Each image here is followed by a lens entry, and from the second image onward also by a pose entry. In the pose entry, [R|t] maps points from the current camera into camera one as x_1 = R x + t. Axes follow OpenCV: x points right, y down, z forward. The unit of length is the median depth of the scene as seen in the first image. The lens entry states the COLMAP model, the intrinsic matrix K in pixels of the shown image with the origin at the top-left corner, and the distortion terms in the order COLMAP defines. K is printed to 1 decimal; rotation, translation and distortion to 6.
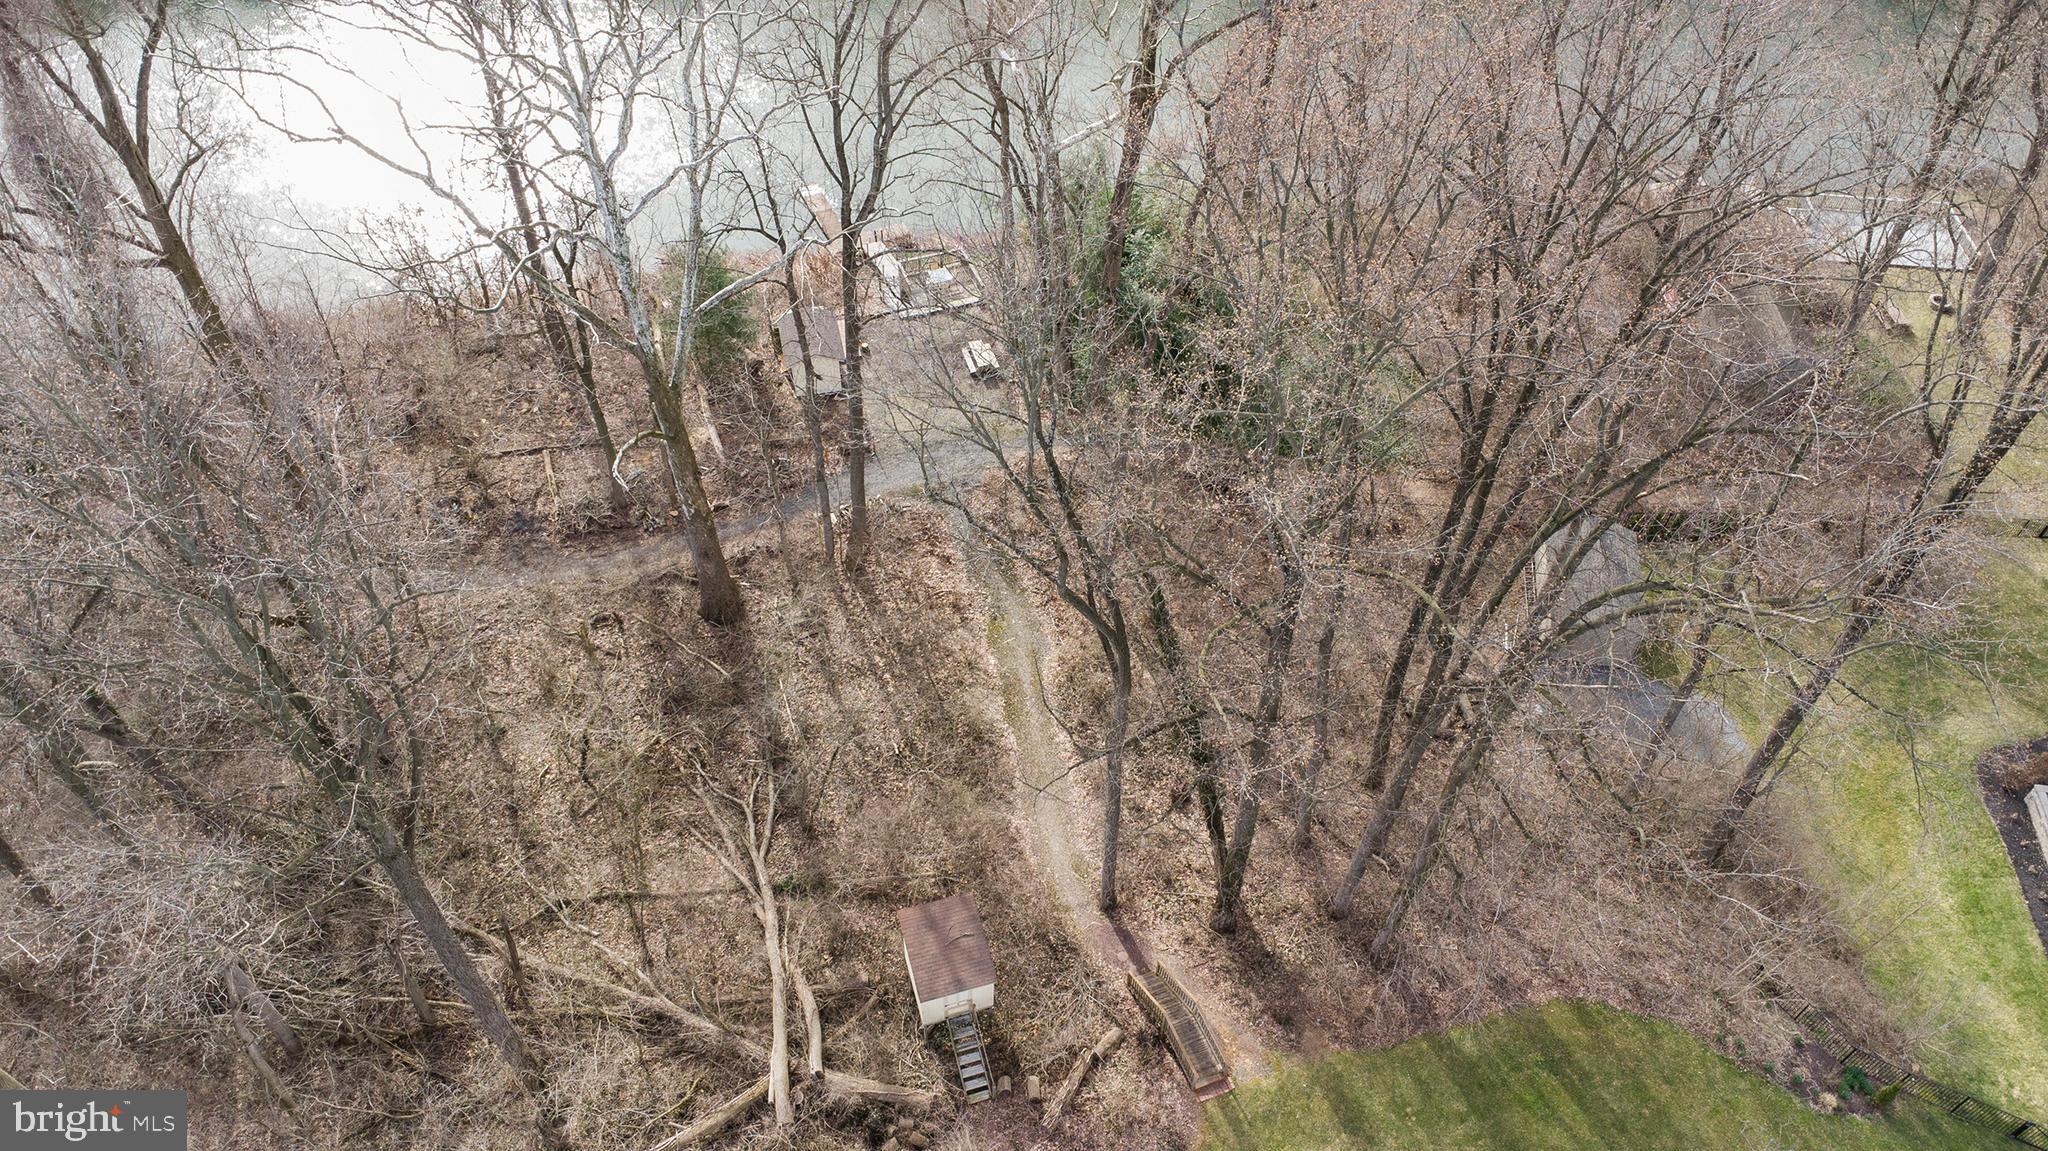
lens RADIAL K [[1469.6, 0, 1025.4], [0, 1469.6, 571.7], [0, 0, 1]] dist [0.020163, -0.021093]
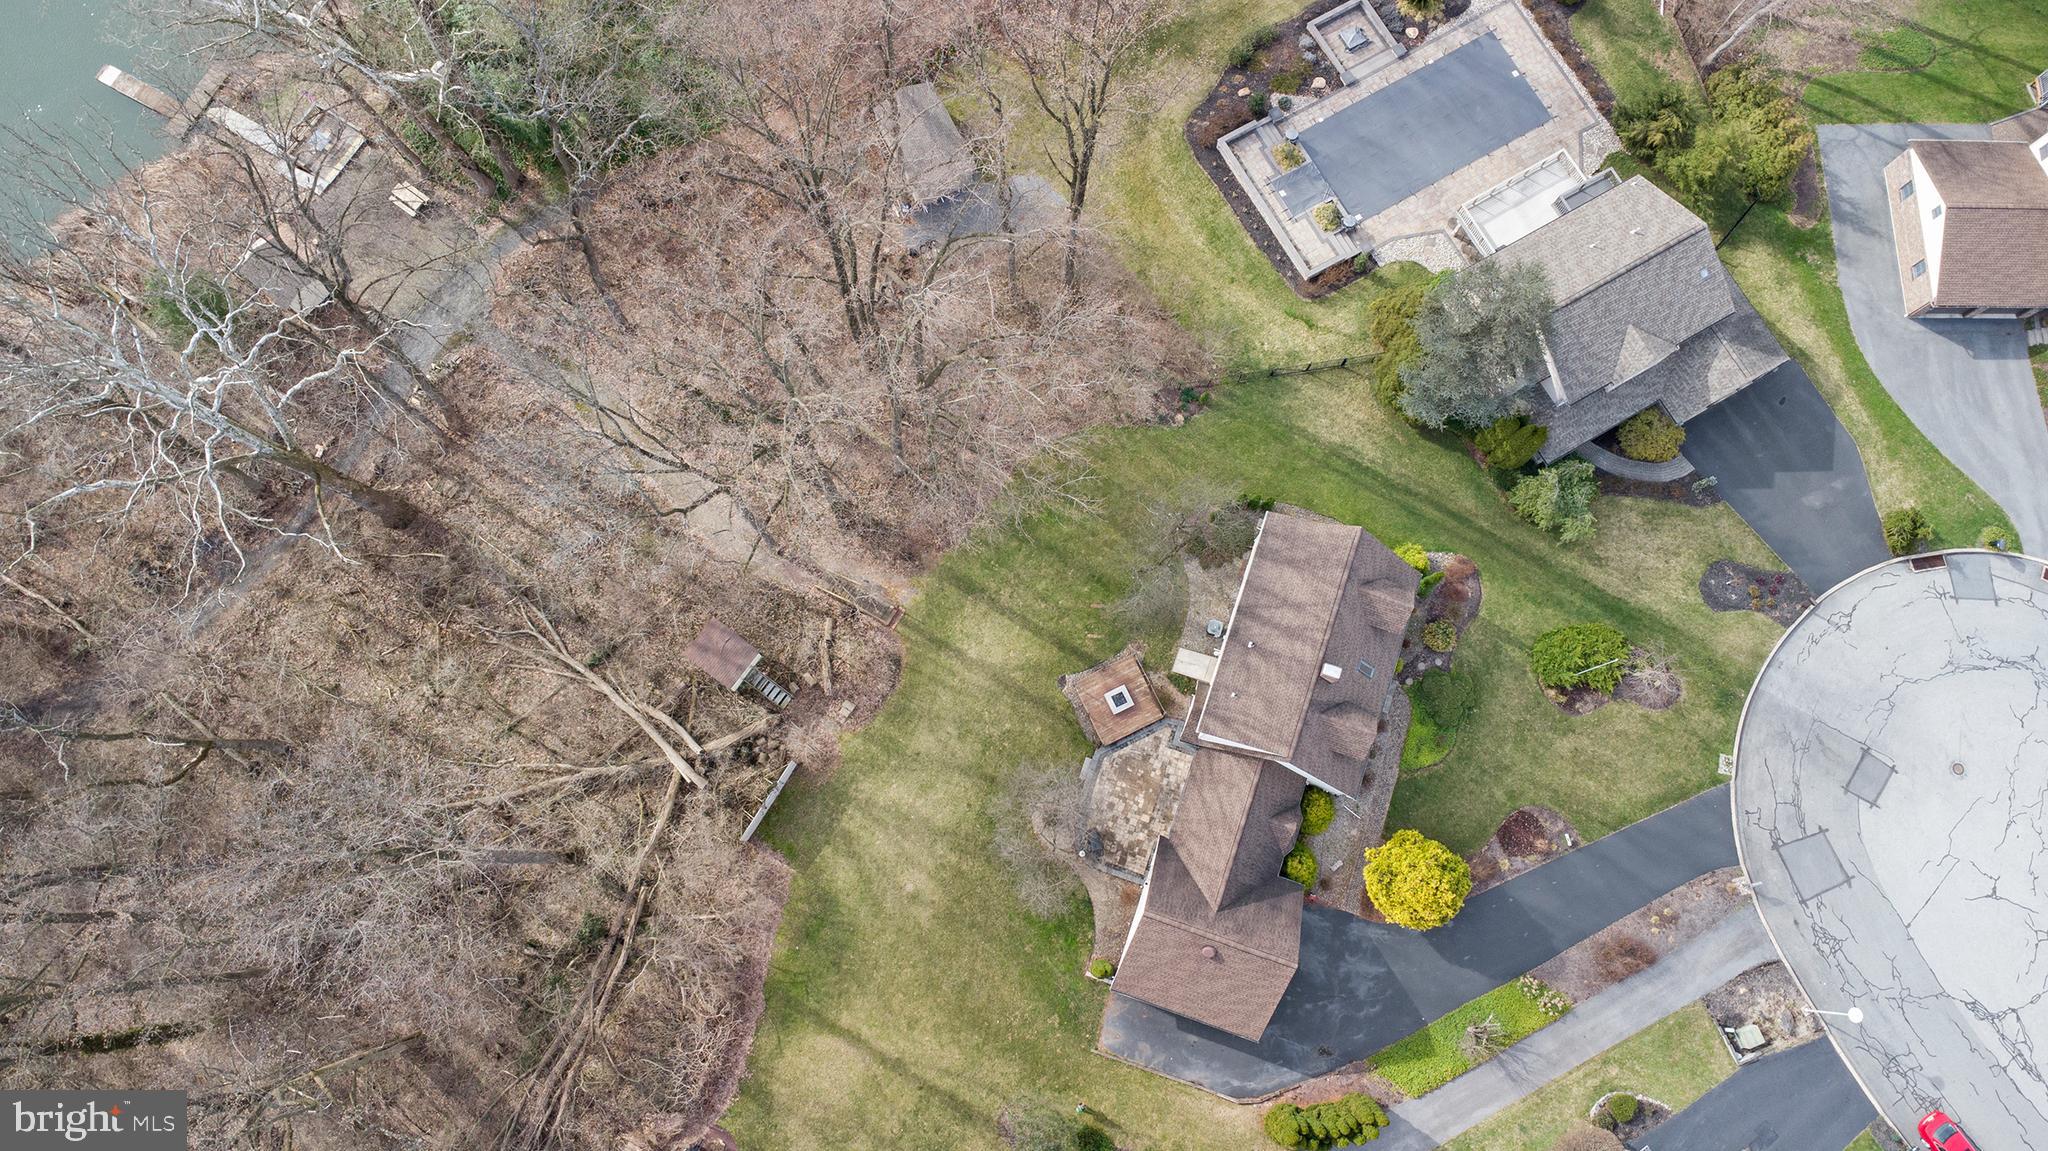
lens RADIAL K [[1469.6, 0, 1026.0], [0, 1469.6, 576.8], [0, 0, 1]] dist [0.020163, -0.021093]
pose [[0.800839, -0.585716, 0.124870, 0.042815], [0.446987, 0.723354, 0.526271, -0.350378], [-0.398571, -0.365643, 0.841098, -0.328225]]
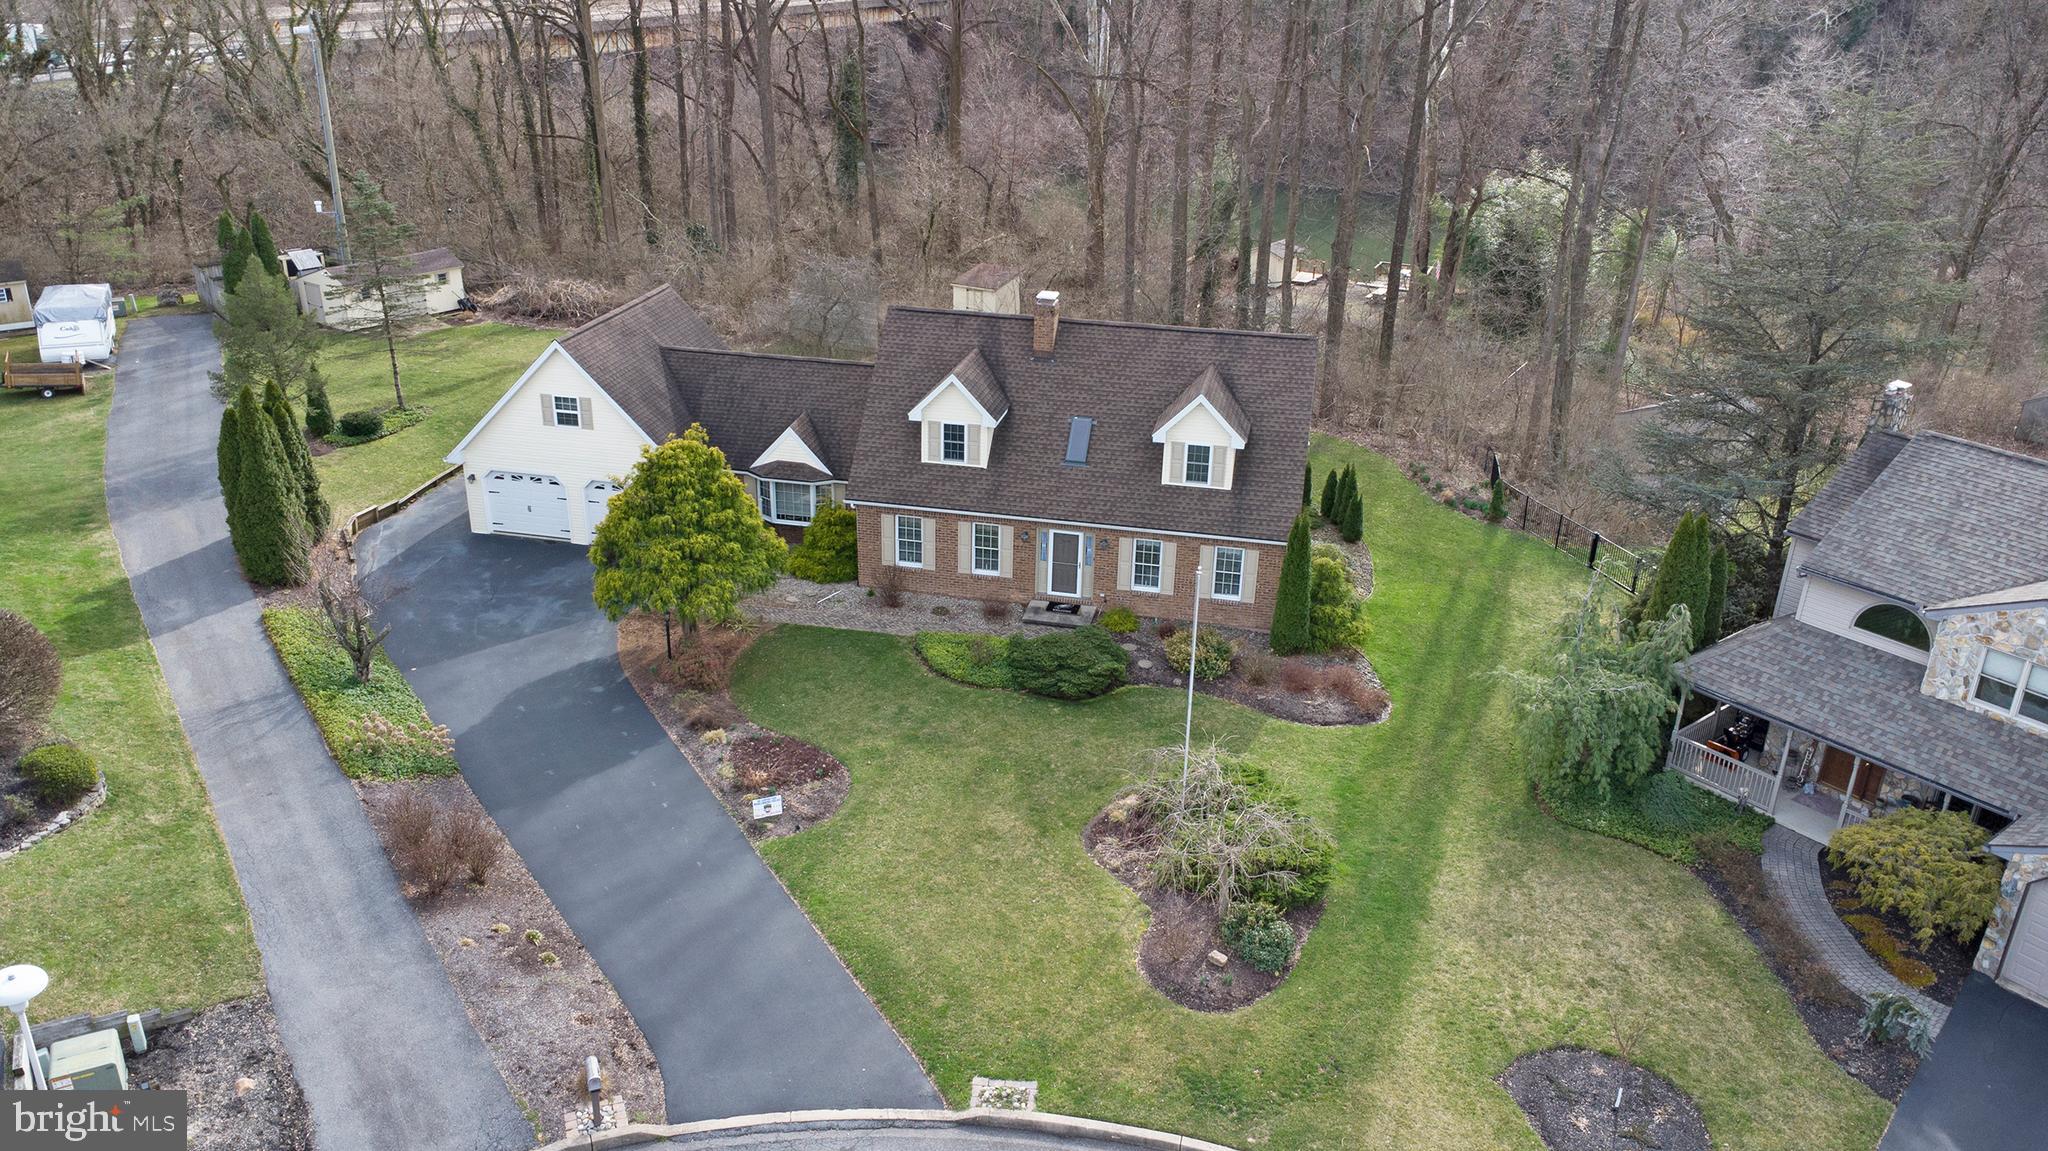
lens RADIAL K [[1469.6, 0, 1027.0], [0, 1469.6, 576.0], [0, 0, 1]] dist [0.020163, -0.021093]
pose [[0.700321, 0.288354, -0.652995, 0.719961], [-0.542865, 0.809146, -0.224902, 0.562334], [0.463517, 0.511991, 0.723199, 0.049087]]
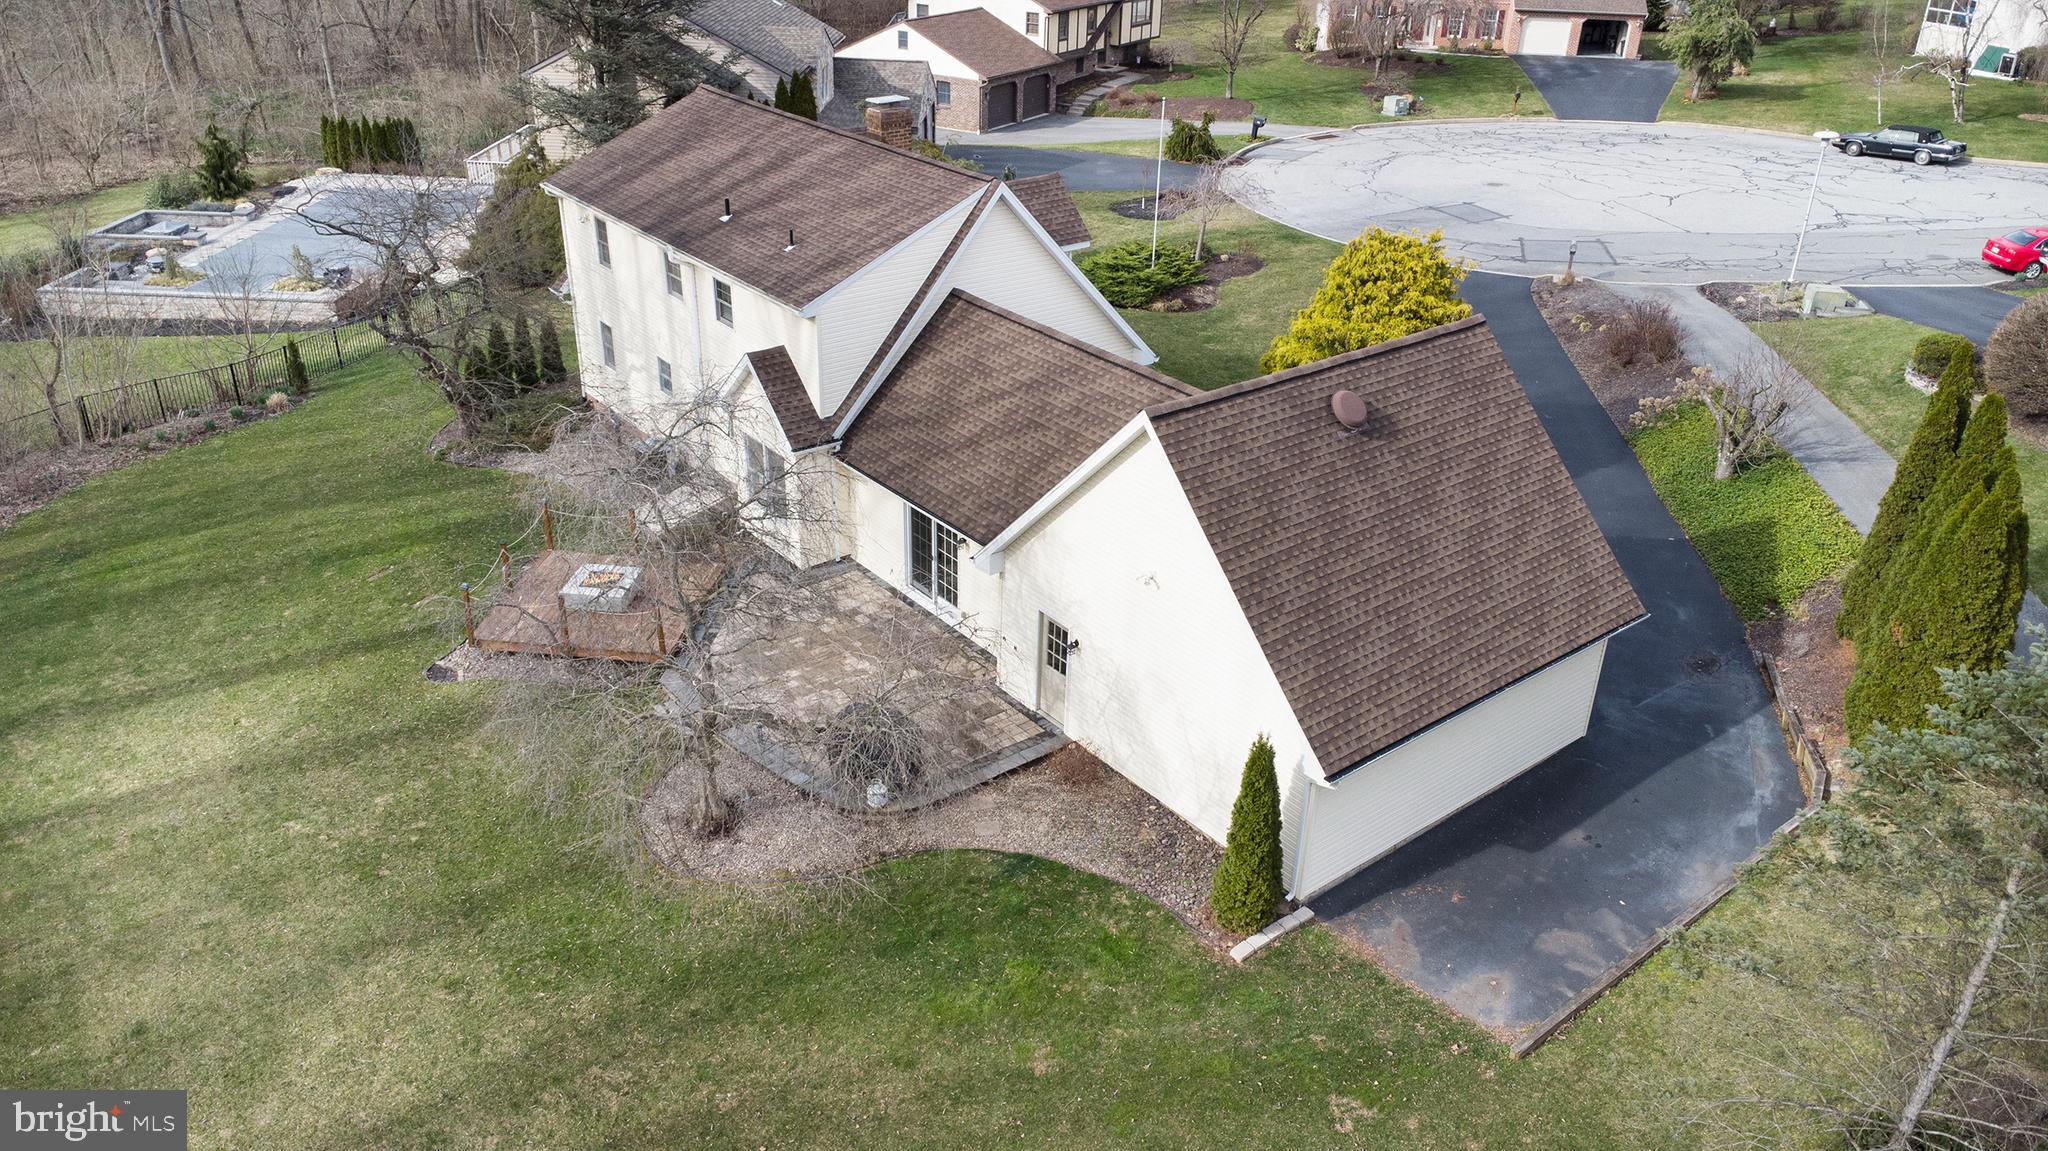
lens RADIAL K [[1469.6, 0, 1023.3], [0, 1469.6, 580.8], [0, 0, 1]] dist [0.020163, -0.021093]
pose [[-0.070933, -0.493538, 0.866827, -0.170552], [0.719132, 0.576915, 0.387321, 0.271172], [-0.691243, 0.650837, 0.313997, 0.354038]]
